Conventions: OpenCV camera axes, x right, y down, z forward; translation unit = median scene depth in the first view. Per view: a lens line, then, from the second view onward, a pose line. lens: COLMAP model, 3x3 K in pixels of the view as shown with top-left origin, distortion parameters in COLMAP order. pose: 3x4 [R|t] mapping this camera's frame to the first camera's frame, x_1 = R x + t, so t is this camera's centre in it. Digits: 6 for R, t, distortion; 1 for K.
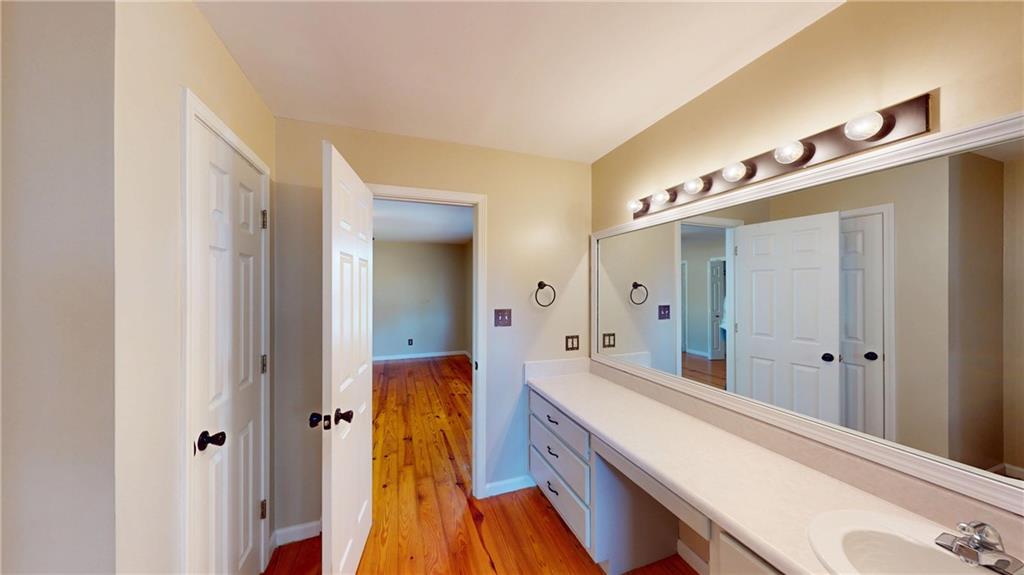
lens RADIAL K [[326.1, 0, 512.0], [0, 326.1, 287.5], [0, 0, 1]] dist [0.000496, 0.000032]
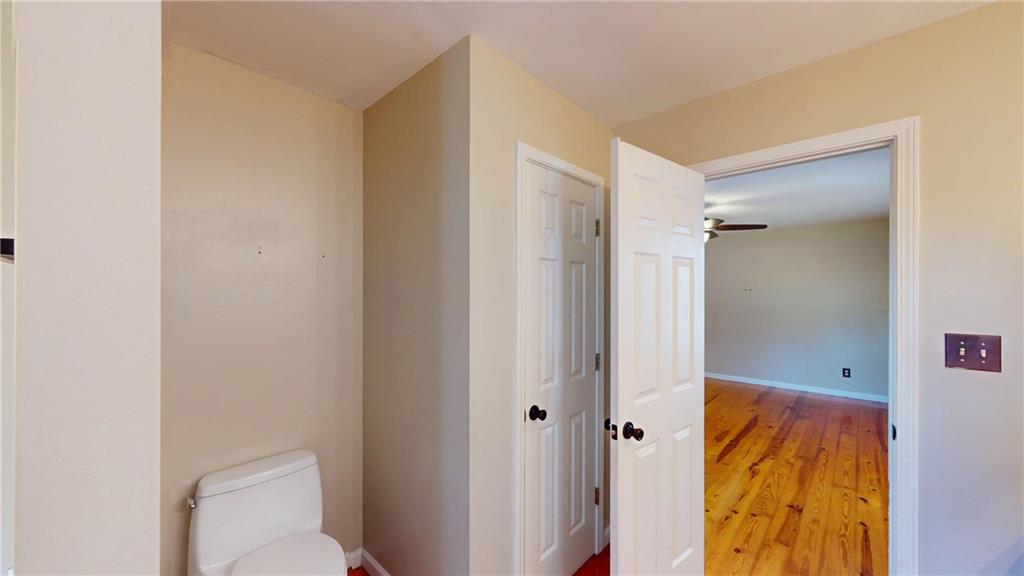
lens RADIAL K [[374.0, 0, 510.1], [0, 374.0, 290.6], [0, 0, 1]] dist [-0.000789, -0.000047]
pose [[0.456046, -0.002156, -0.889954, 0.189712], [0.001822, 0.999997, -0.001489, -0.000385], [0.889955, -0.000942, 0.456048, 0.161330]]
